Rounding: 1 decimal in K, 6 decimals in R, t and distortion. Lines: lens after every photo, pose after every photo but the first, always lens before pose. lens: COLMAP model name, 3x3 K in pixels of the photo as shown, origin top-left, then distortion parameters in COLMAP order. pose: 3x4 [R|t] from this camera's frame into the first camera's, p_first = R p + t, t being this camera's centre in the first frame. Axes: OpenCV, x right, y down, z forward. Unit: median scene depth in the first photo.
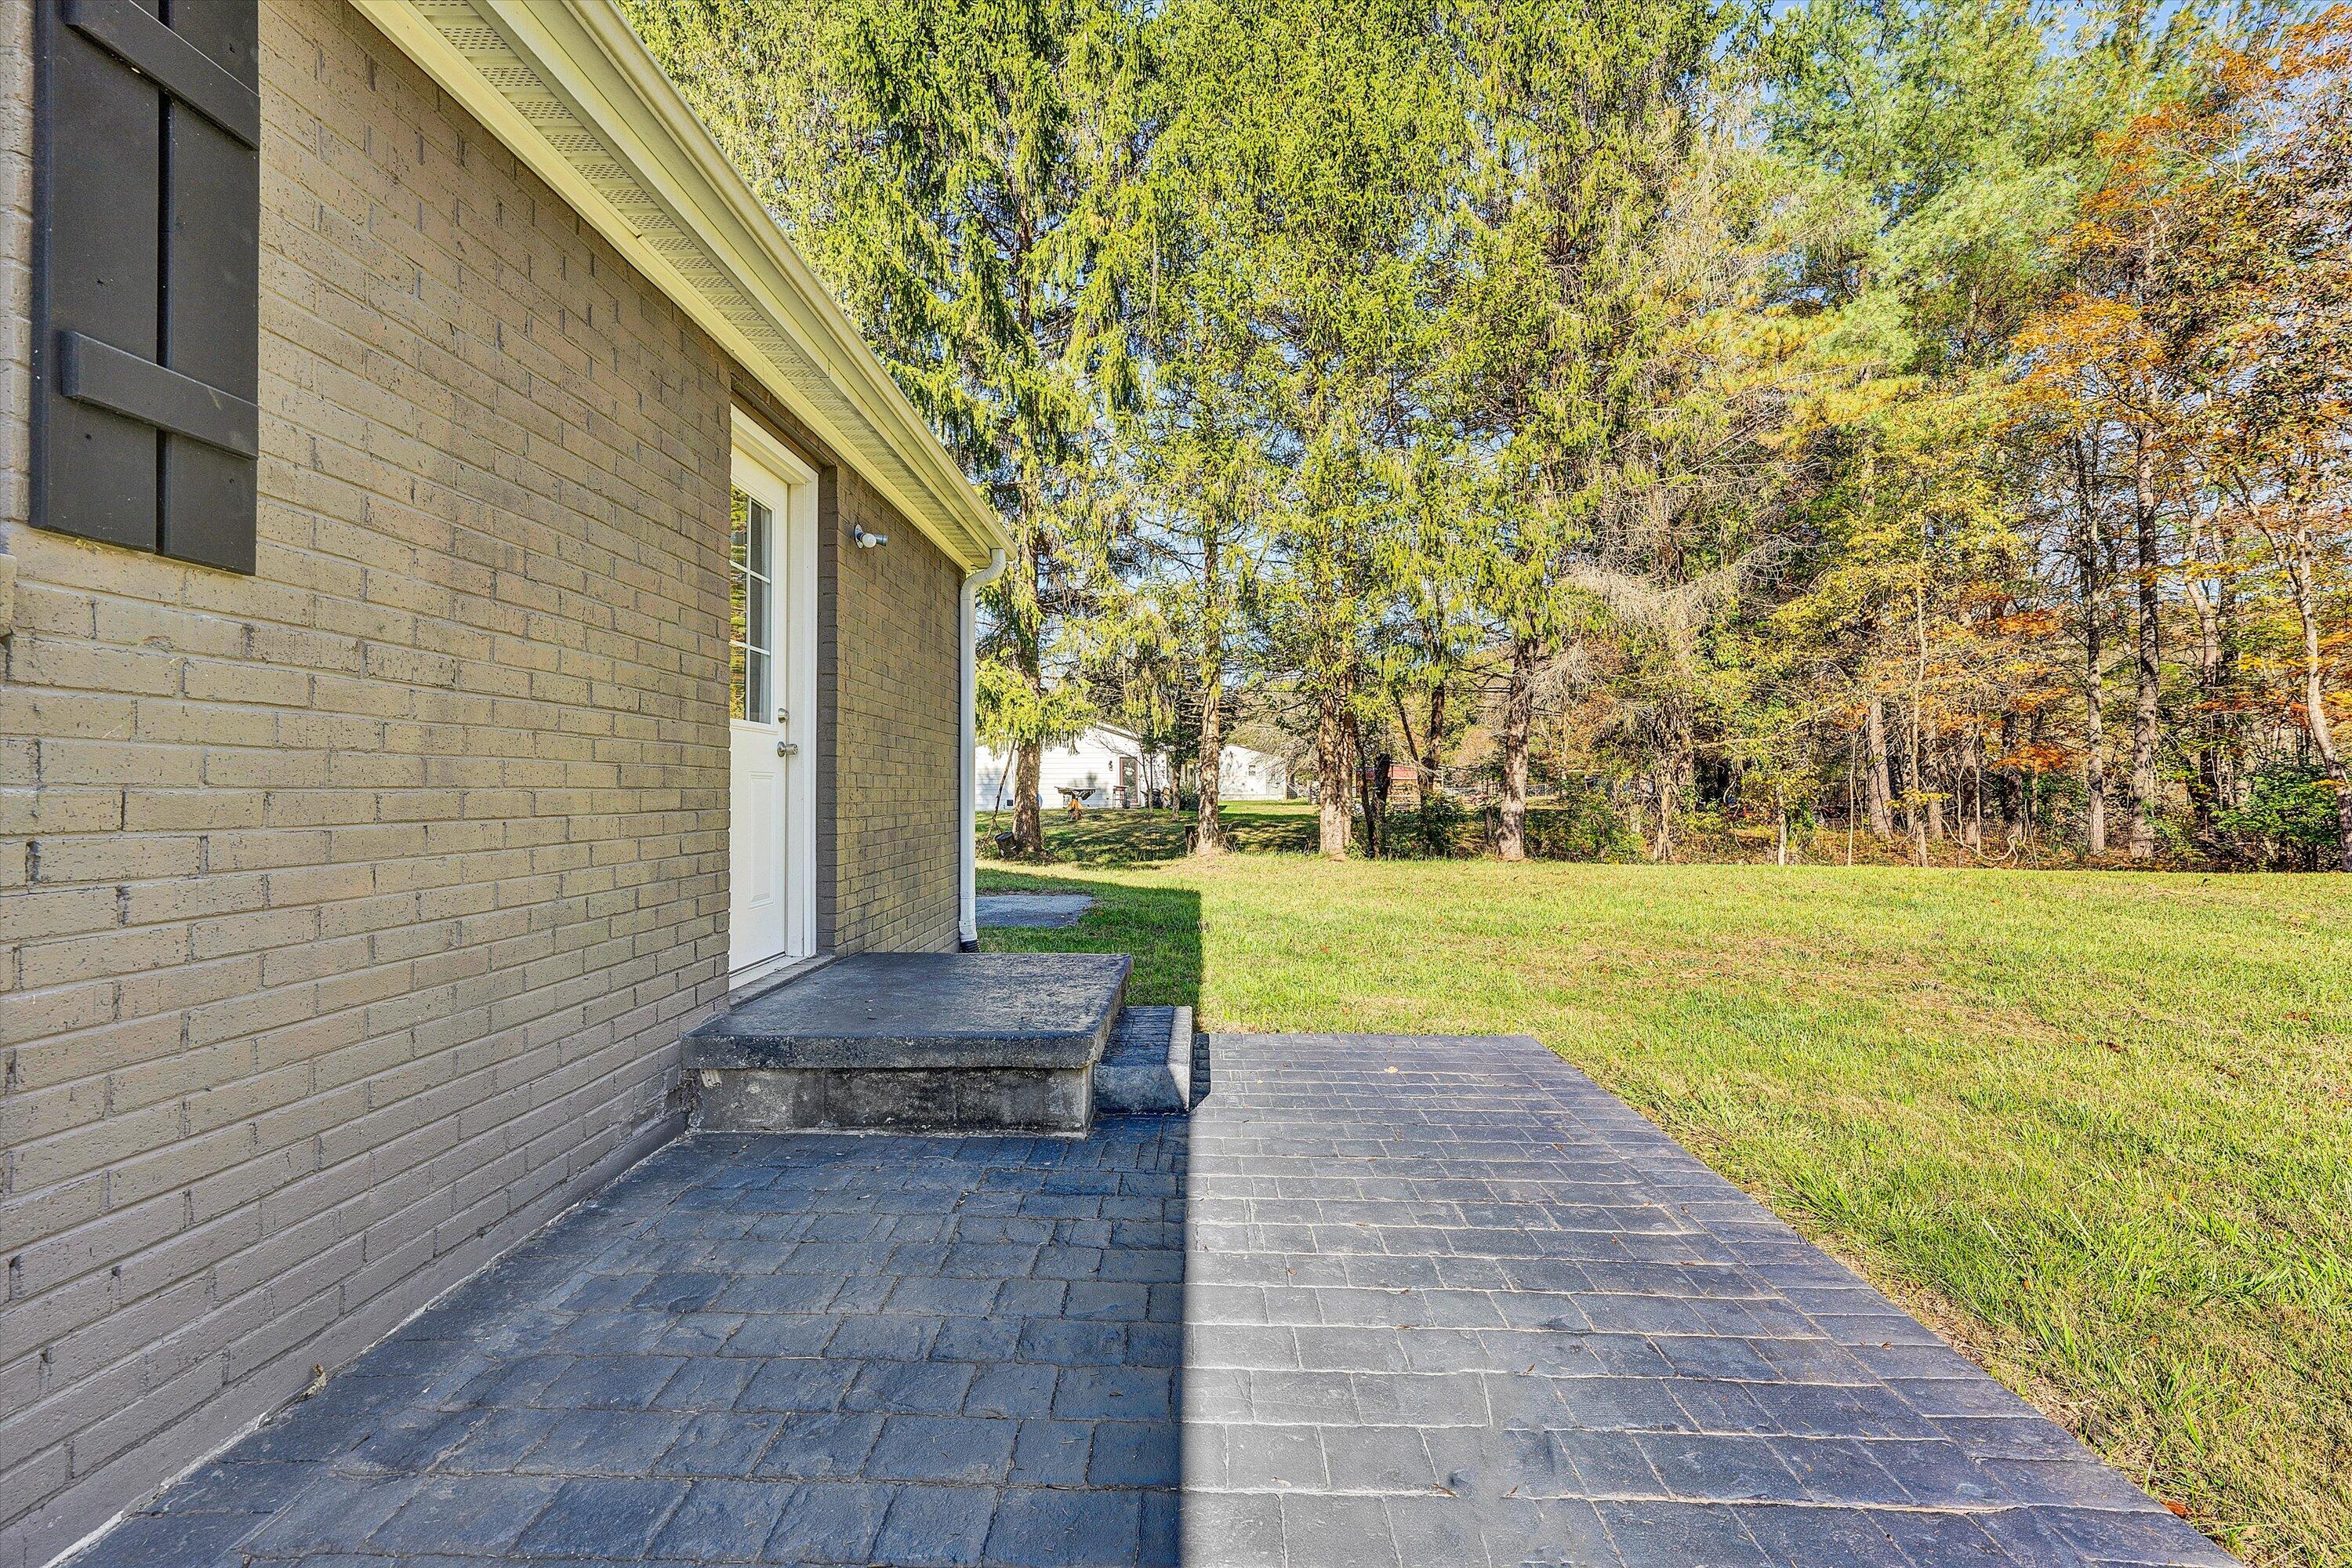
lens RADIAL K [[923.5, 0, 1181.3], [0, 923.5, 787.3], [0, 0, 1]] dist [-0.002136, -0.000460]
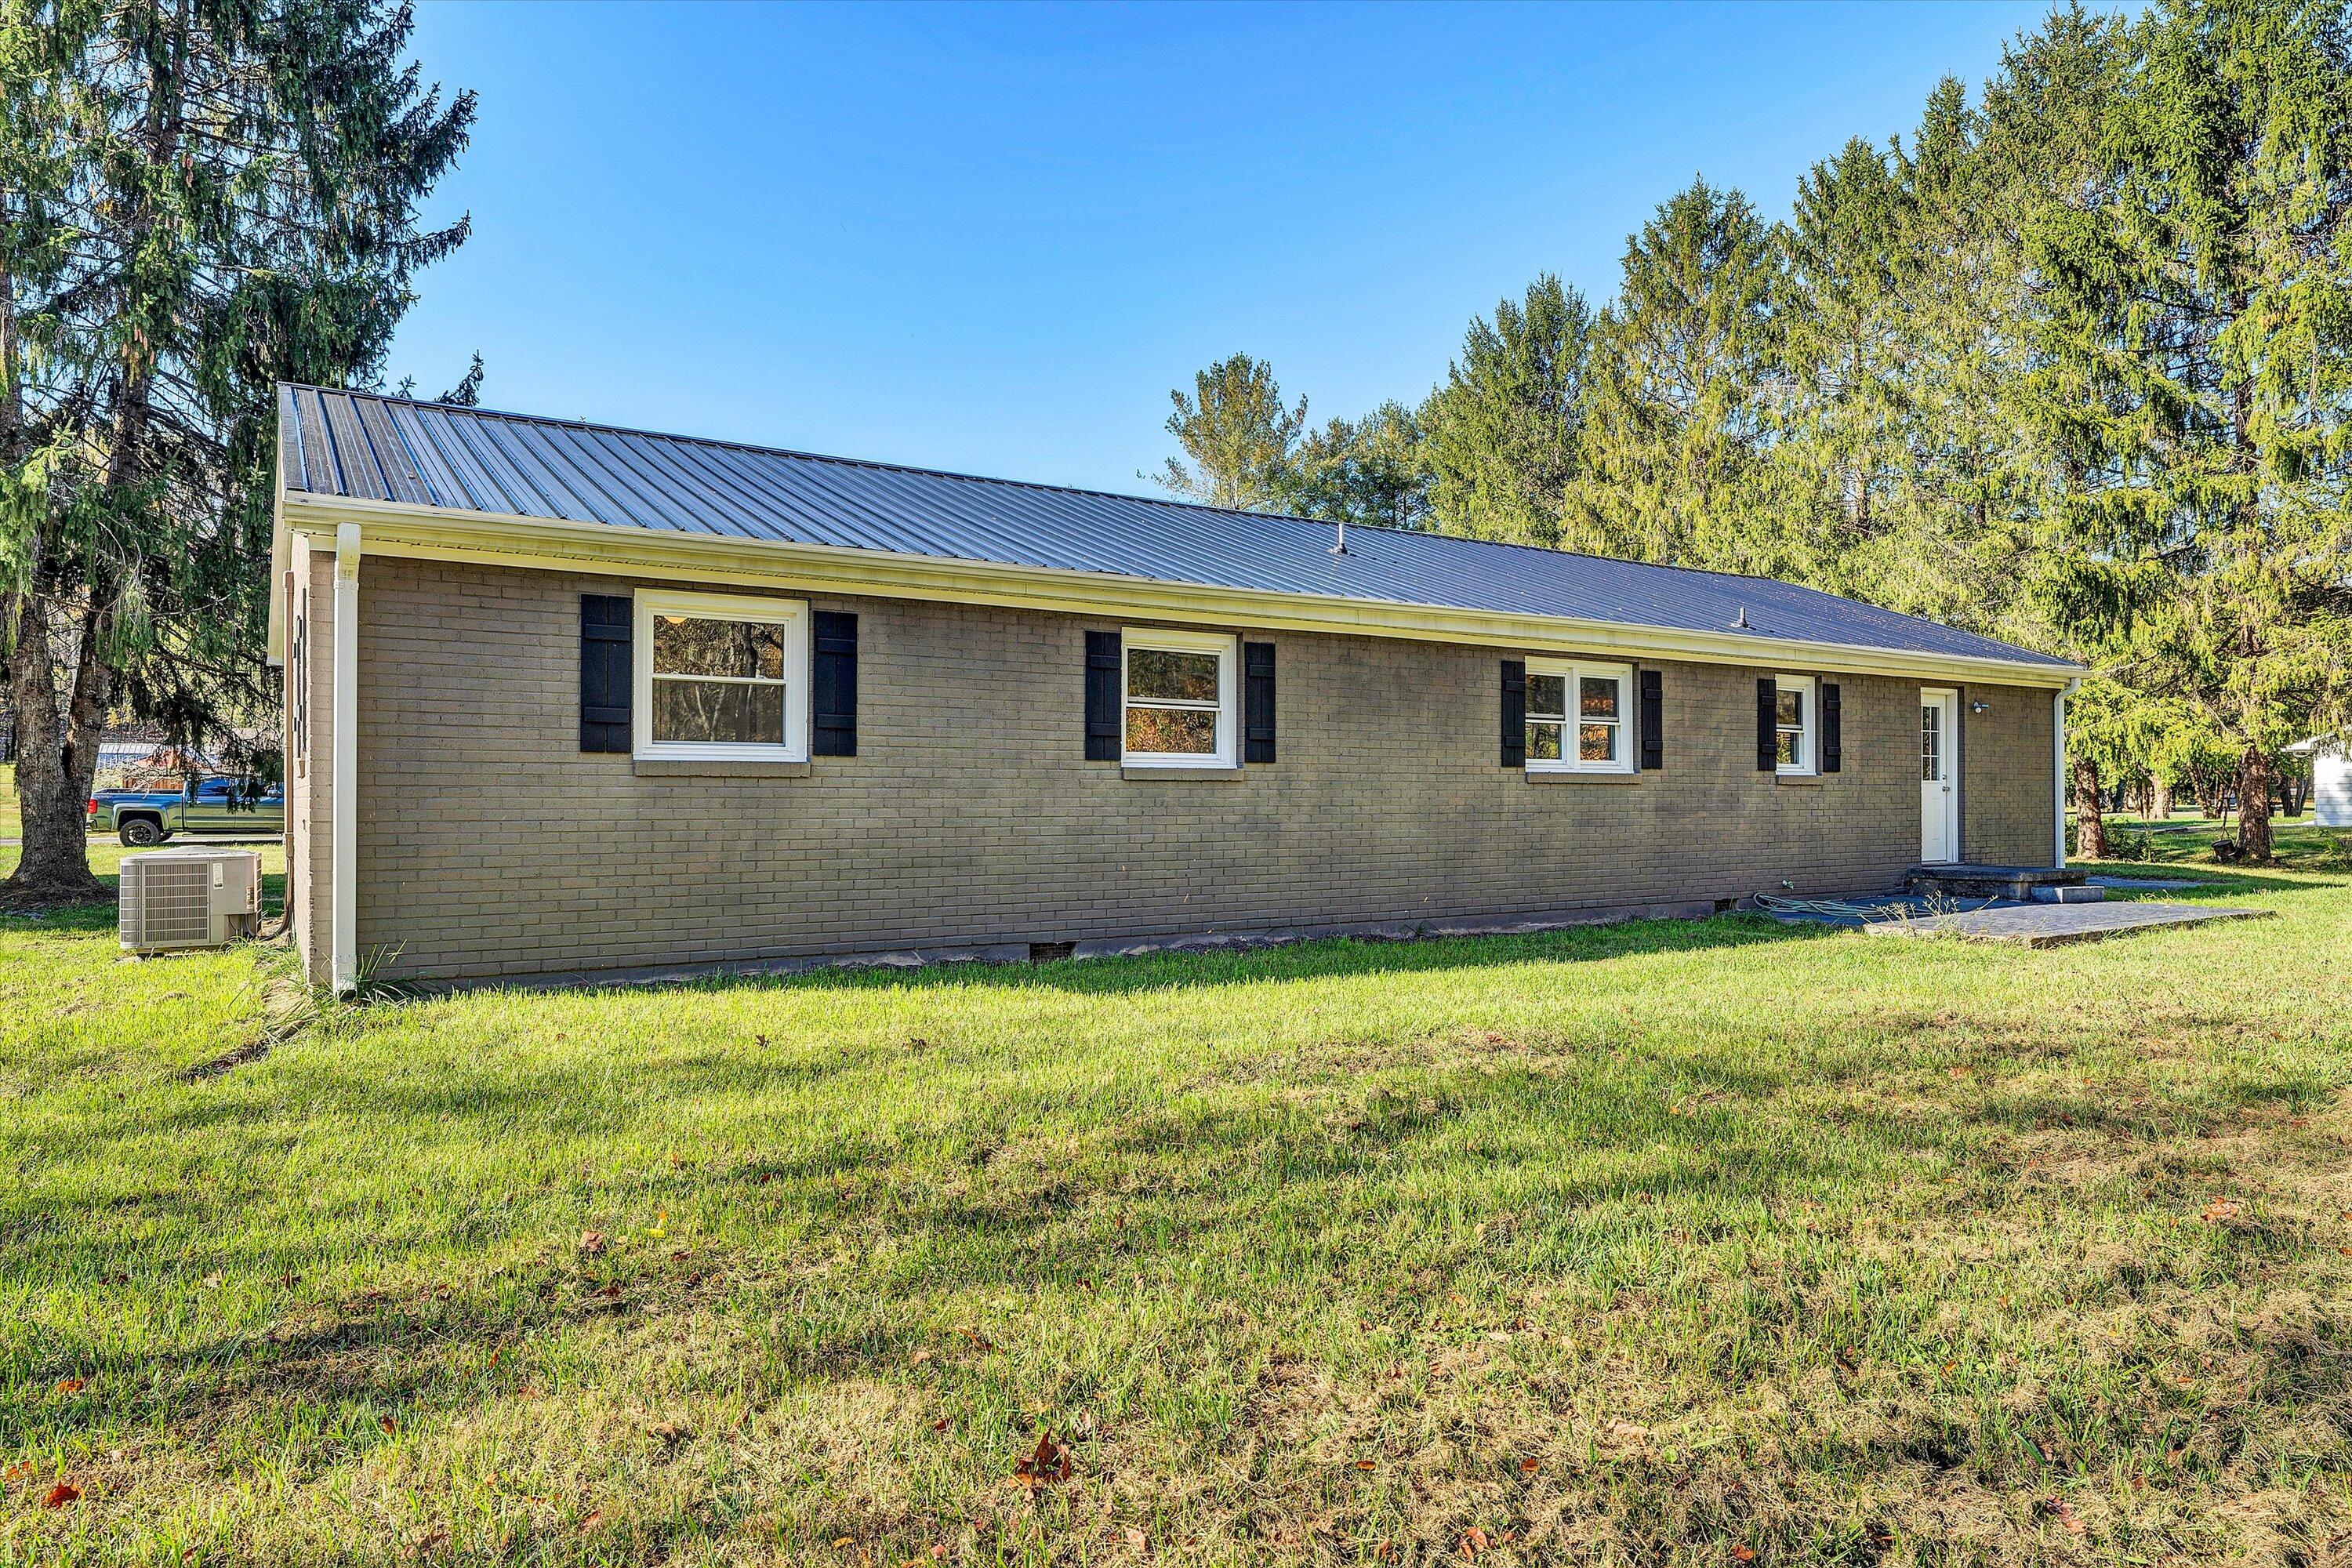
lens RADIAL K [[1399.7, 0, 1176.8], [0, 1399.7, 775.6], [0, 0, 1]] dist [0.002449, 0.001066]
pose [[0.535638, -0.005915, -0.844427, 3.046665], [-0.000235, 0.999974, -0.007154, -0.080077], [0.844448, 0.004030, 0.535623, -5.187744]]
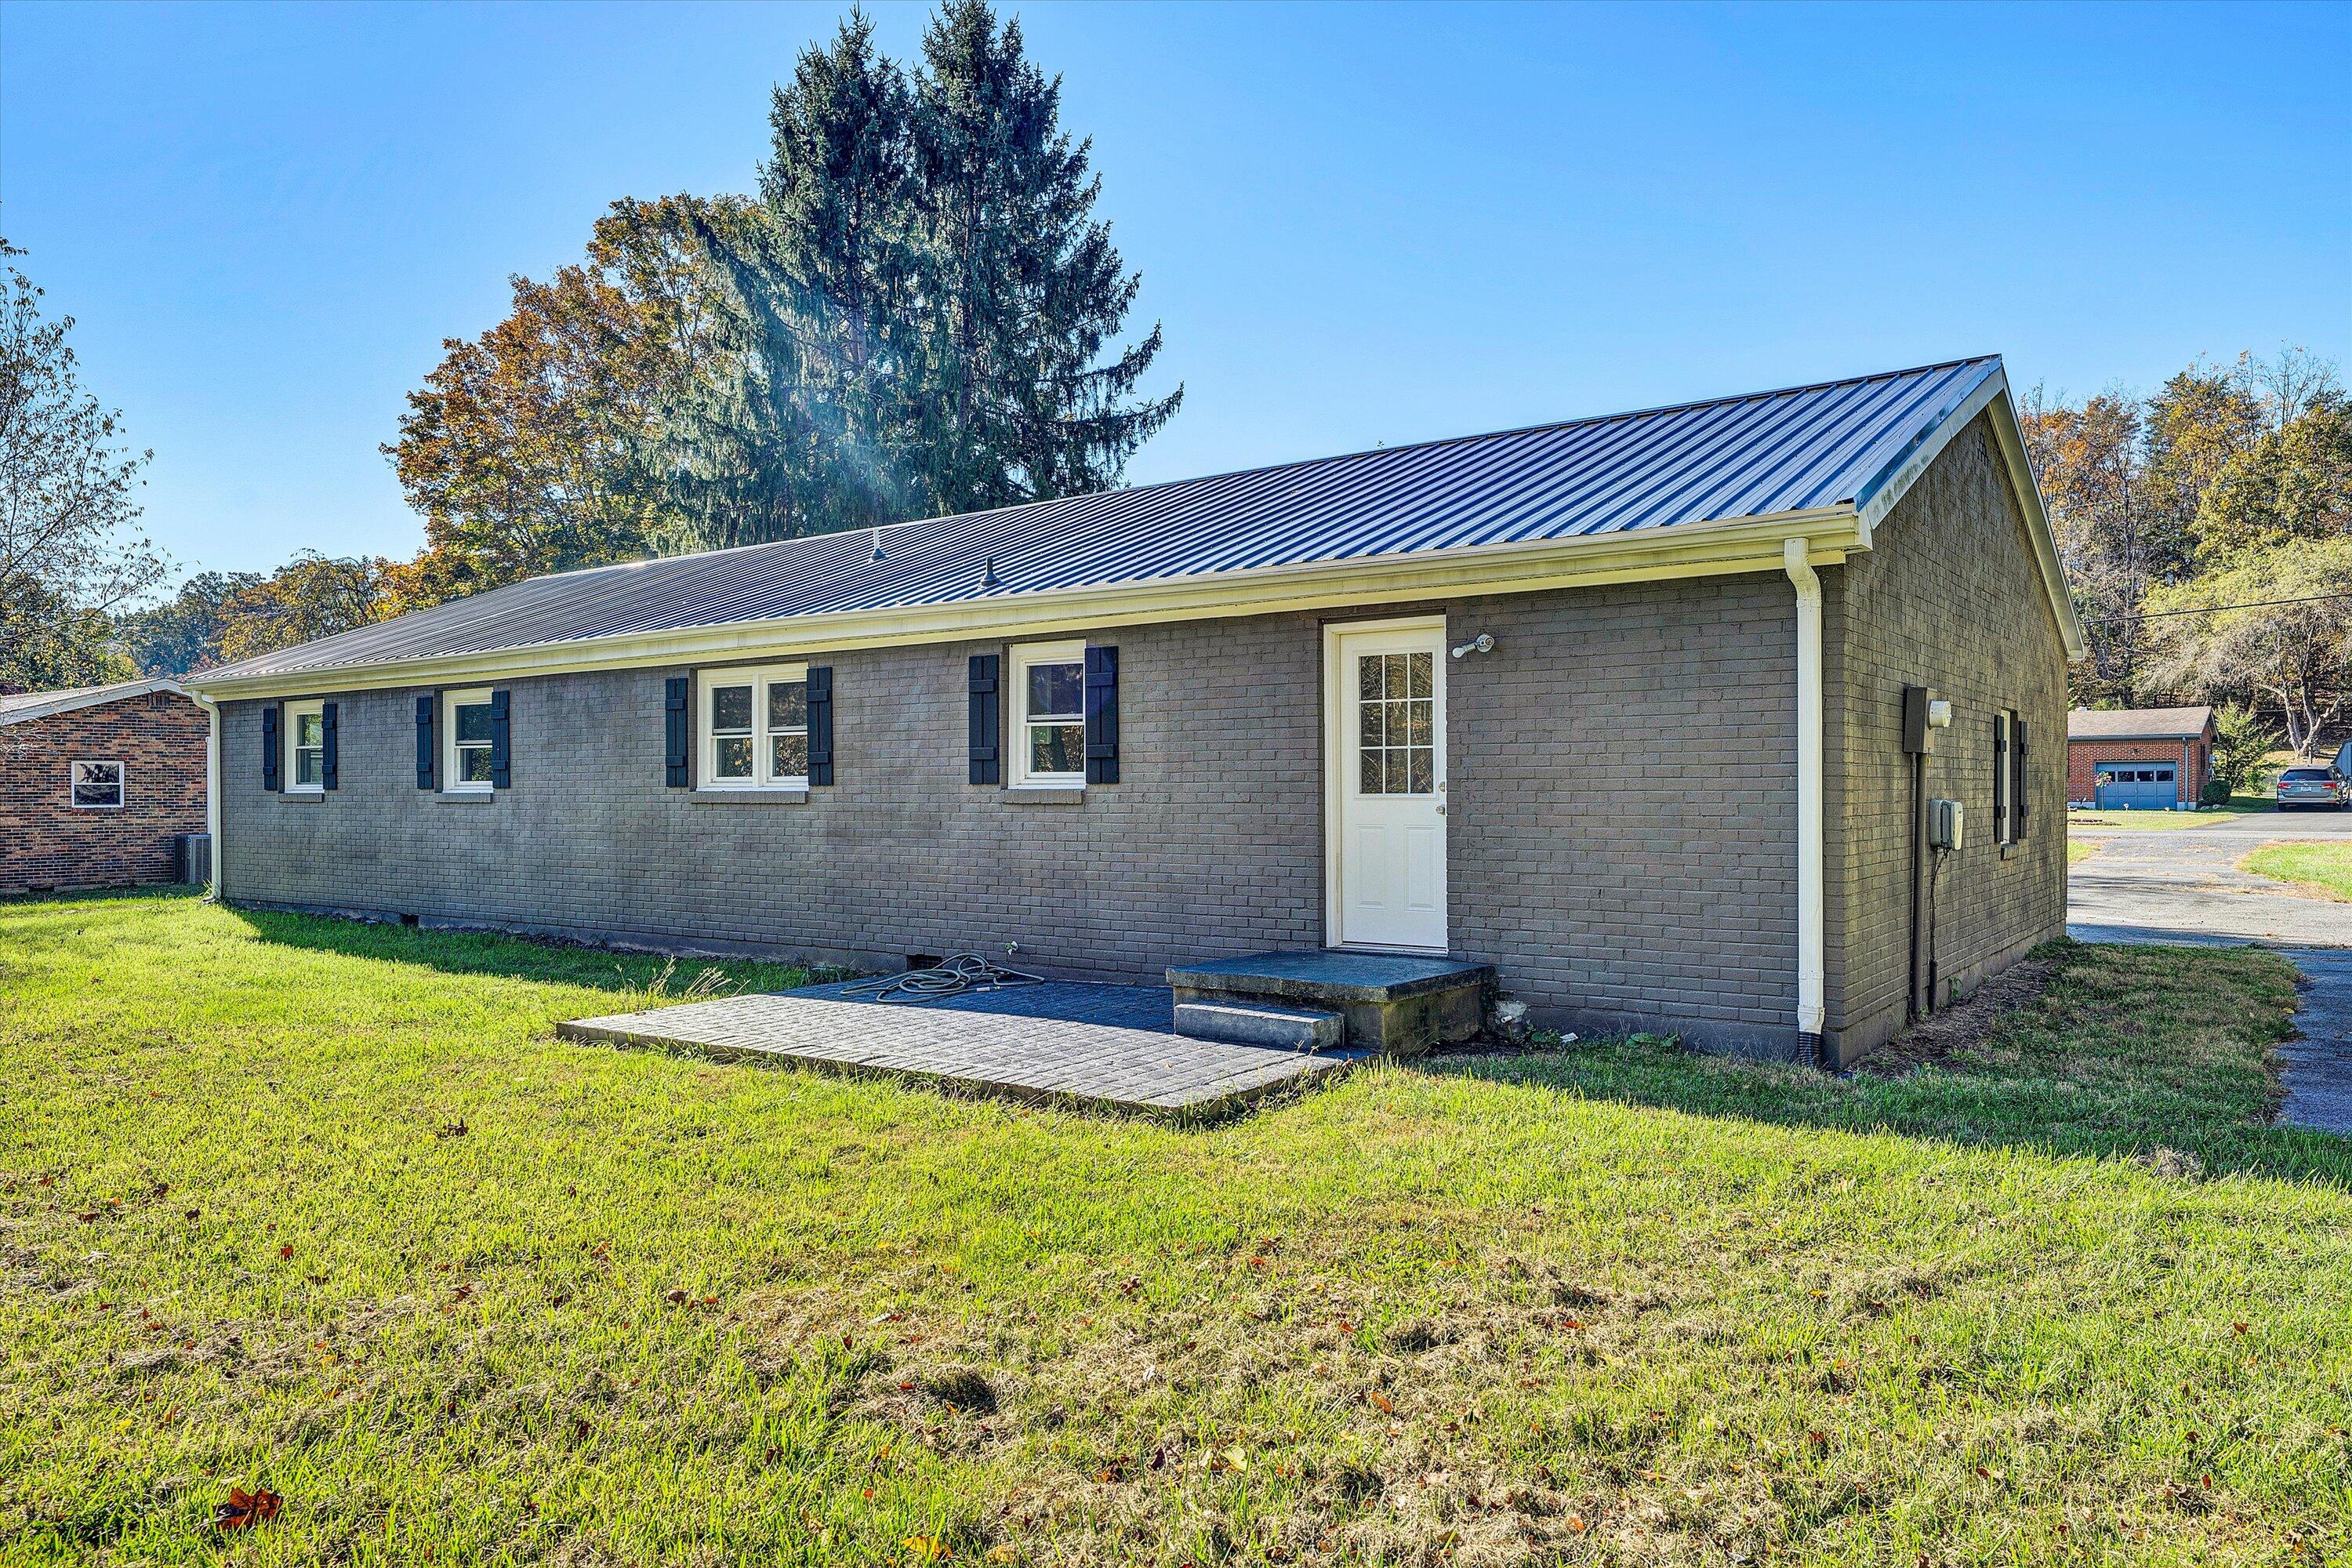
lens RADIAL K [[1695.9, 0, 1171.4], [0, 1695.9, 818.6], [0, 0, 1]] dist [-0.001071, -0.001236]
pose [[-0.608261, -0.000700, -0.793737, 3.099436], [-0.002435, 0.999997, 0.000984, -0.044714], [0.793733, 0.002531, -0.608260, 3.638647]]
